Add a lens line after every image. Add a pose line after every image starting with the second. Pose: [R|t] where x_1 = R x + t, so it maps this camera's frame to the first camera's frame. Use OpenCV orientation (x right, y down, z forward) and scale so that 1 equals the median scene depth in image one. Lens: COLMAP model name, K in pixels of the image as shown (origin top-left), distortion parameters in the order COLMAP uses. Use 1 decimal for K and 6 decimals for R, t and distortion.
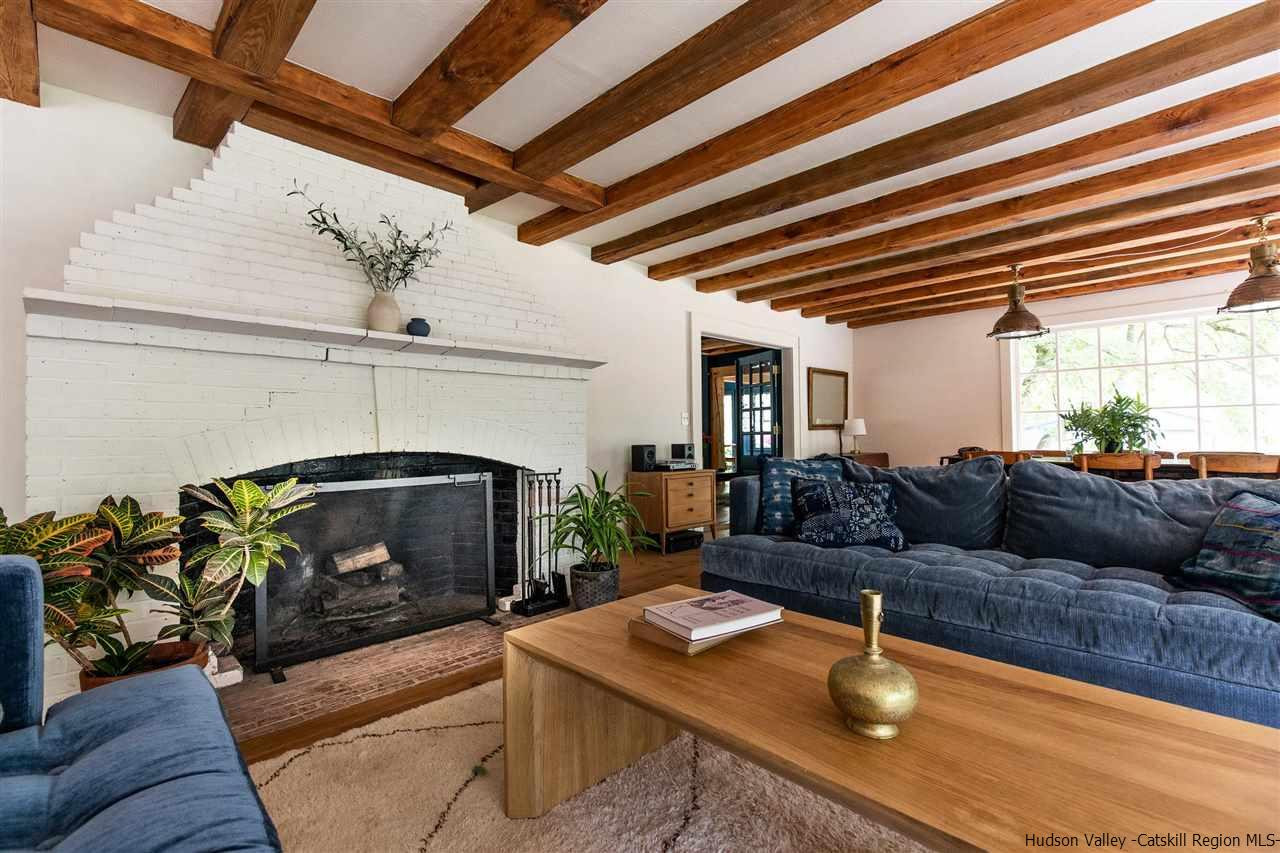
lens RADIAL K [[567.6, 0, 636.1], [0, 567.6, 425.6], [0, 0, 1]] dist [0.002480, -0.000064]
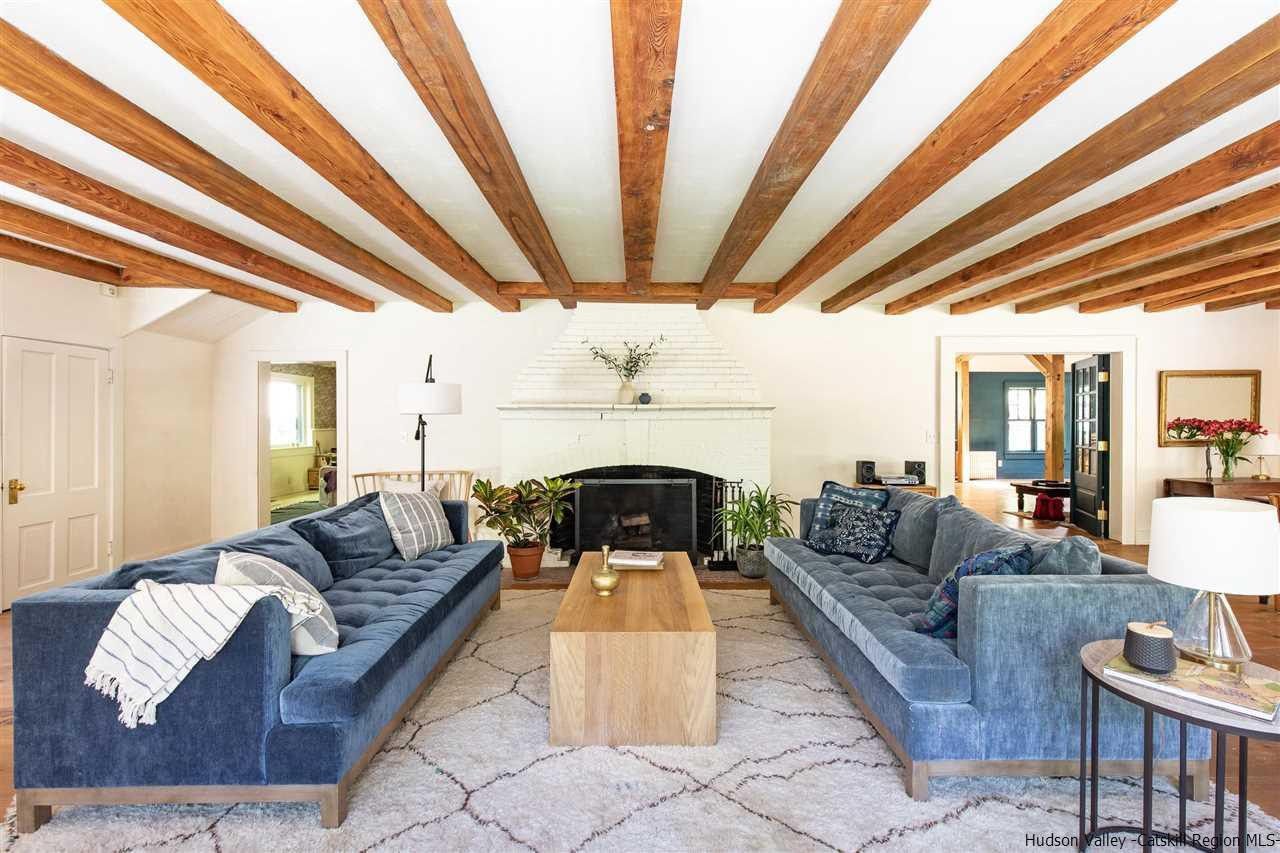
lens RADIAL K [[567.6, 0, 640.2], [0, 567.6, 426.5], [0, 0, 1]] dist [0.002480, -0.000064]
pose [[0.717599, 0.015758, -0.696279, 0.720801], [0.006830, 0.999537, 0.029660, -0.111081], [0.696424, -0.026040, 0.717158, -0.262538]]
